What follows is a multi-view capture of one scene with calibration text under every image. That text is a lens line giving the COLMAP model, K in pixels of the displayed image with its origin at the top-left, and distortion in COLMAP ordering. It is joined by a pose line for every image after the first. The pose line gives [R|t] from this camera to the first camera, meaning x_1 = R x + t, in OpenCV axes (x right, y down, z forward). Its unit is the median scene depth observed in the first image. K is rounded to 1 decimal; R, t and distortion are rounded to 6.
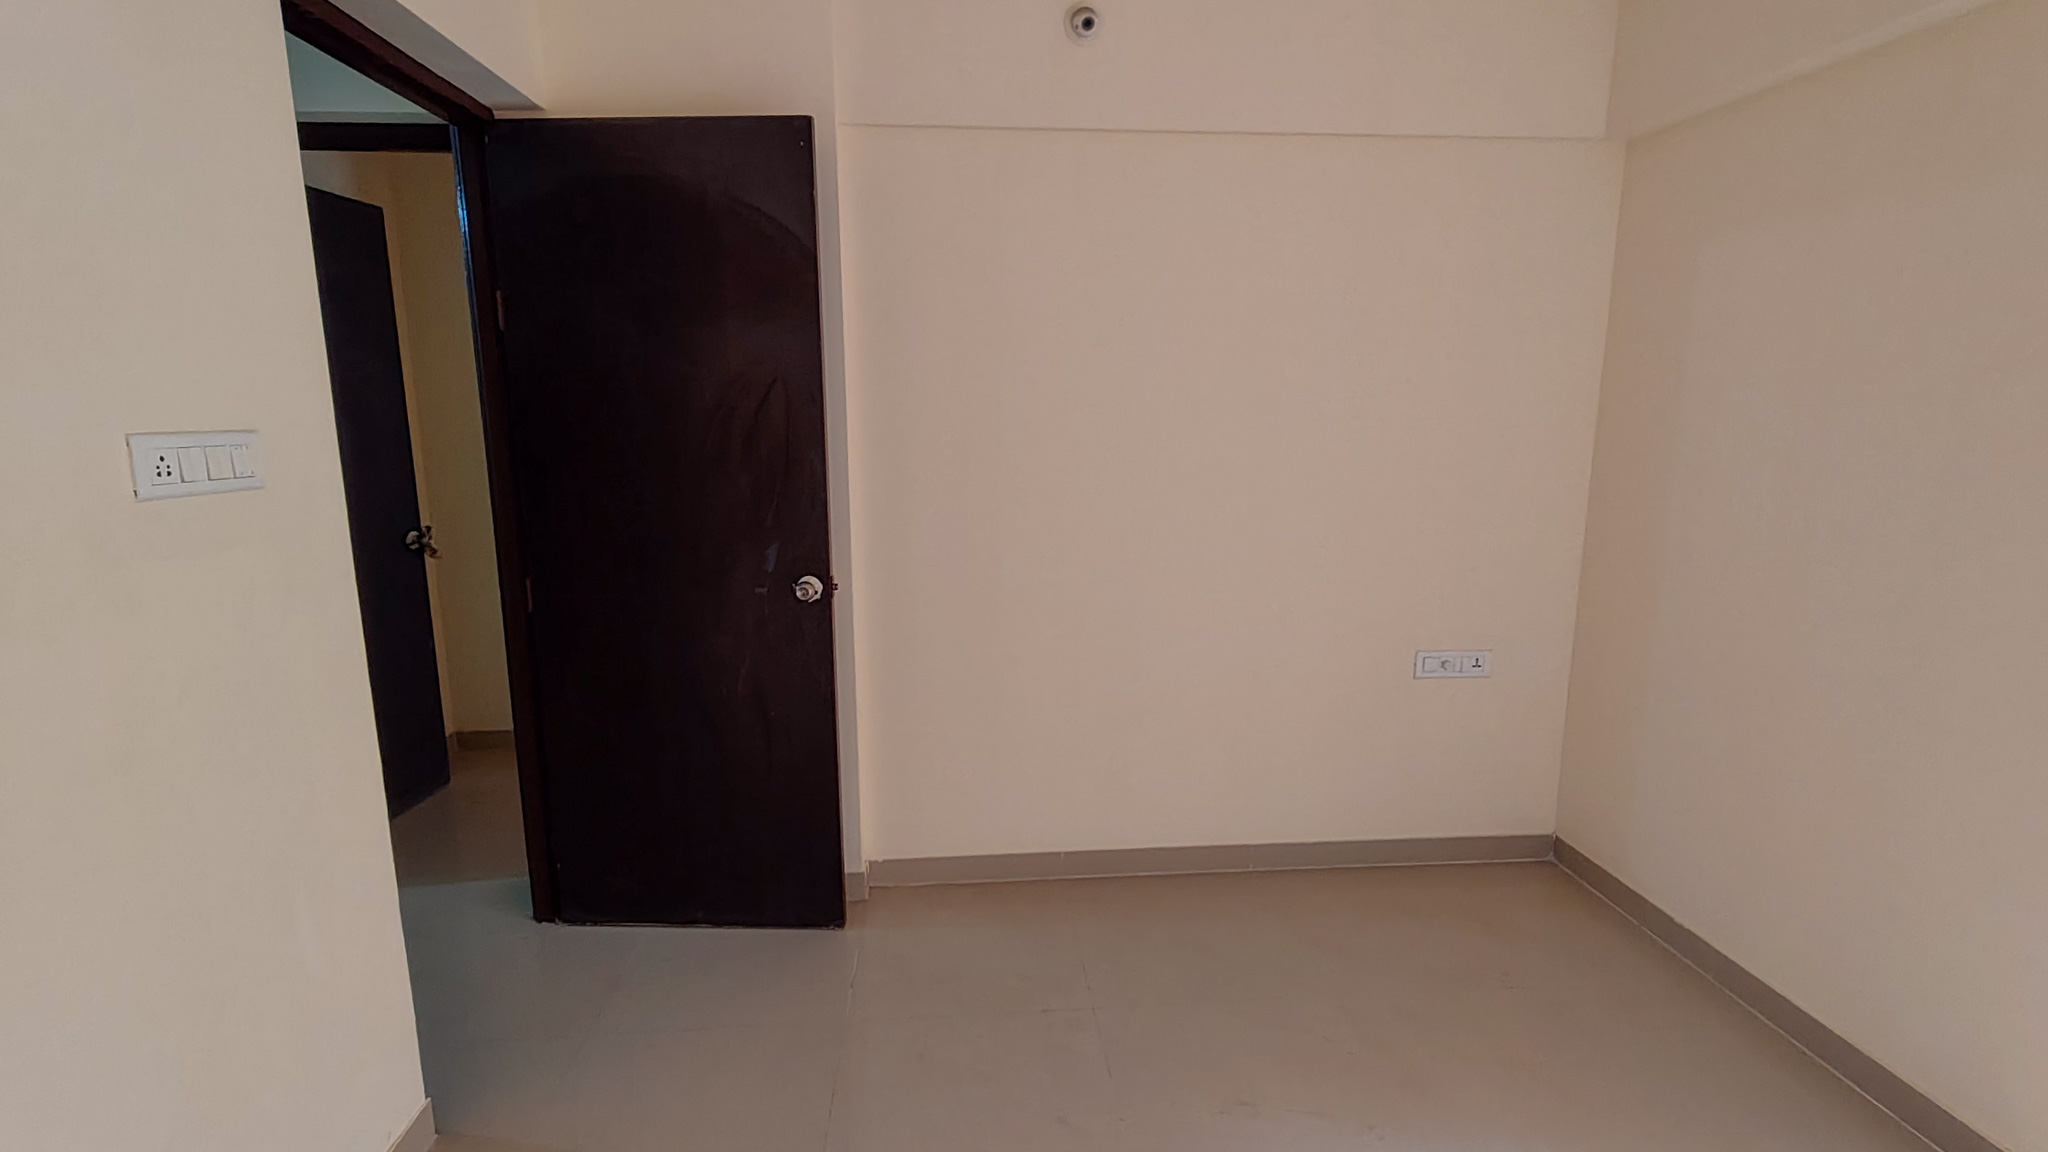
lens RADIAL K [[958.1, 0, 1016.2], [0, 958.1, 582.3], [0, 0, 1]] dist [0.011448, -0.002438]
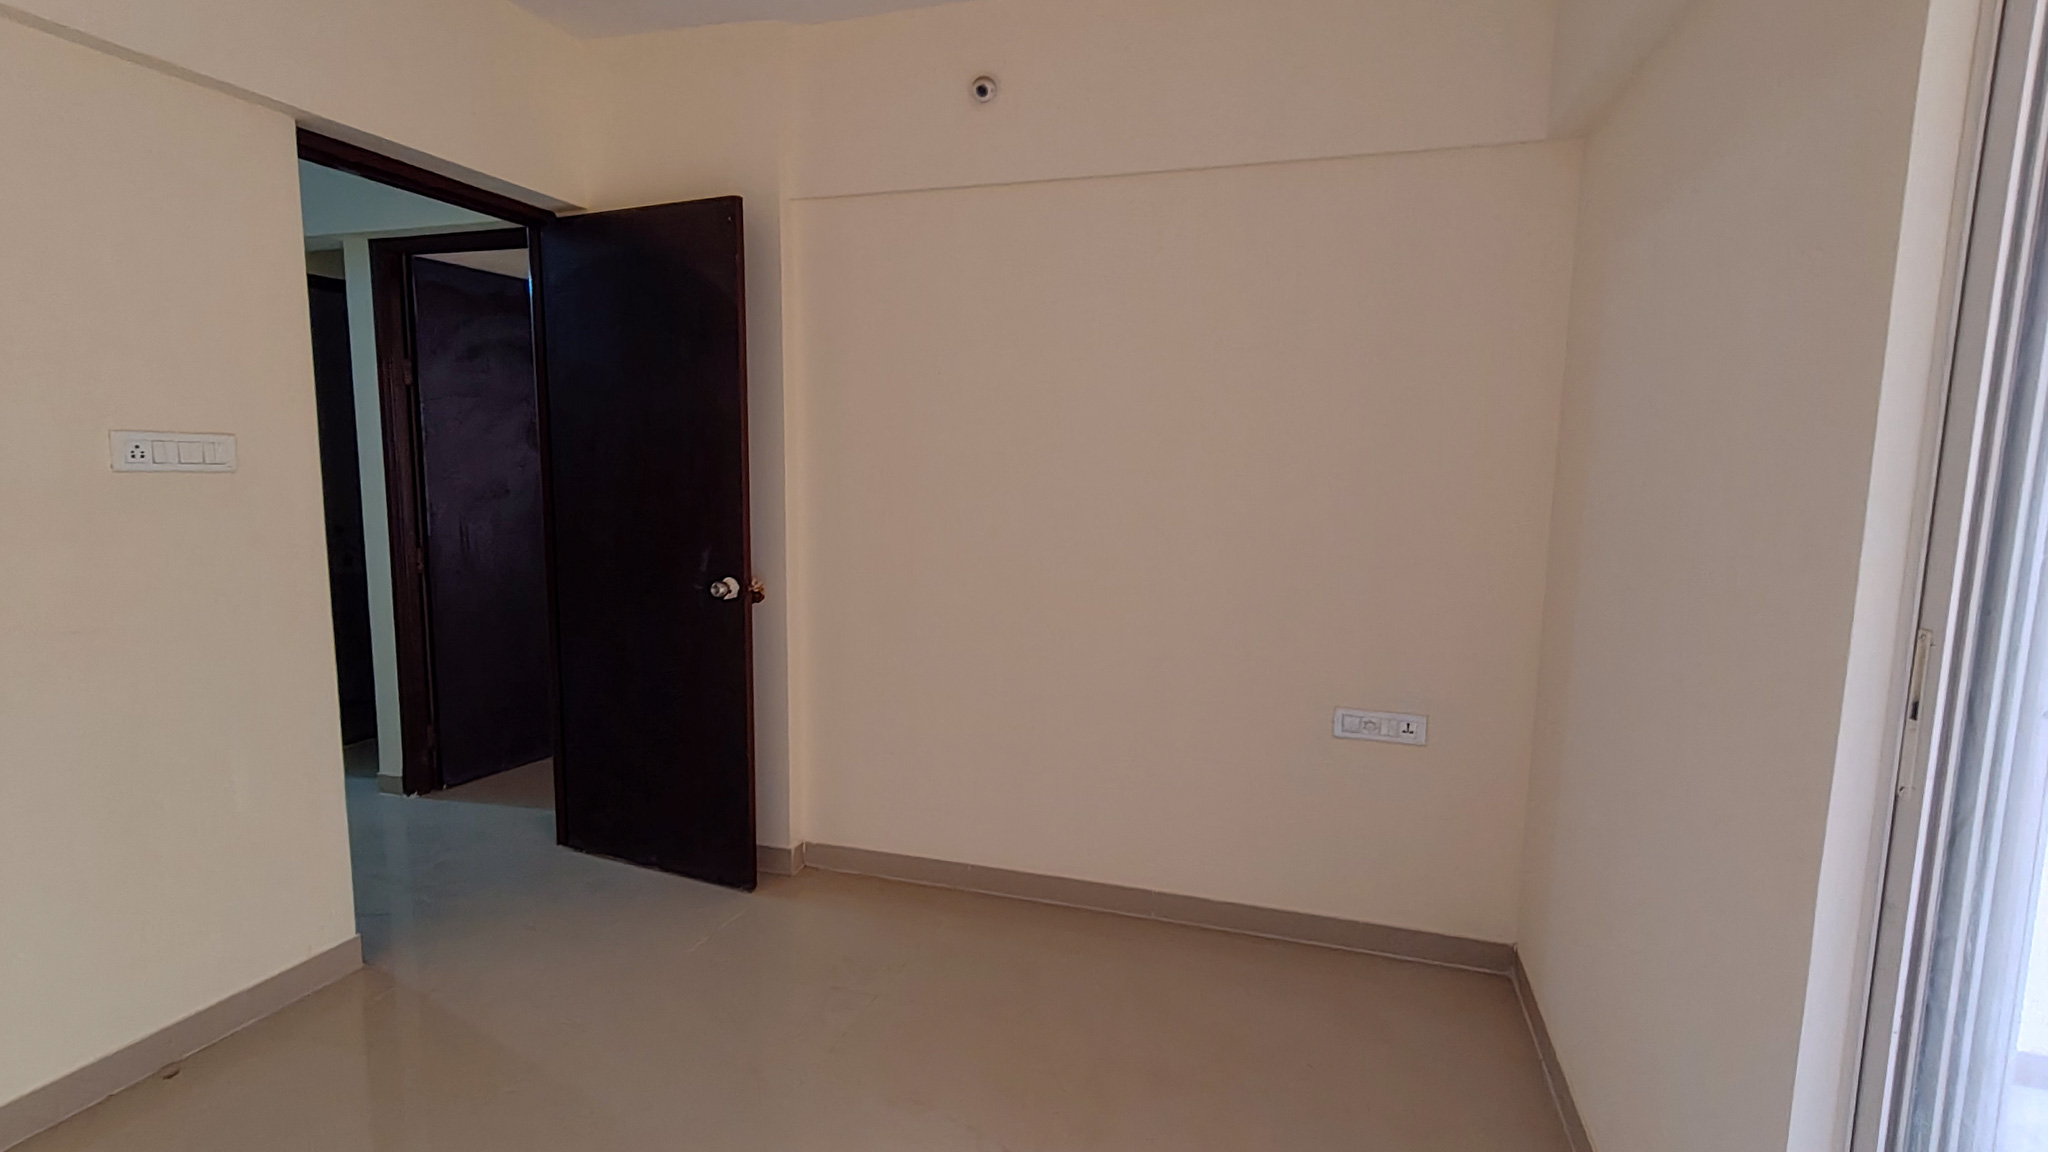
lens RADIAL K [[958.1, 0, 1008.4], [0, 958.1, 586.6], [0, 0, 1]] dist [0.011448, -0.002438]
pose [[0.928640, 0.061878, -0.365785, 0.529138], [-0.082585, 0.995731, -0.041222, 0.024002], [0.361673, 0.068489, 0.929786, 0.033044]]
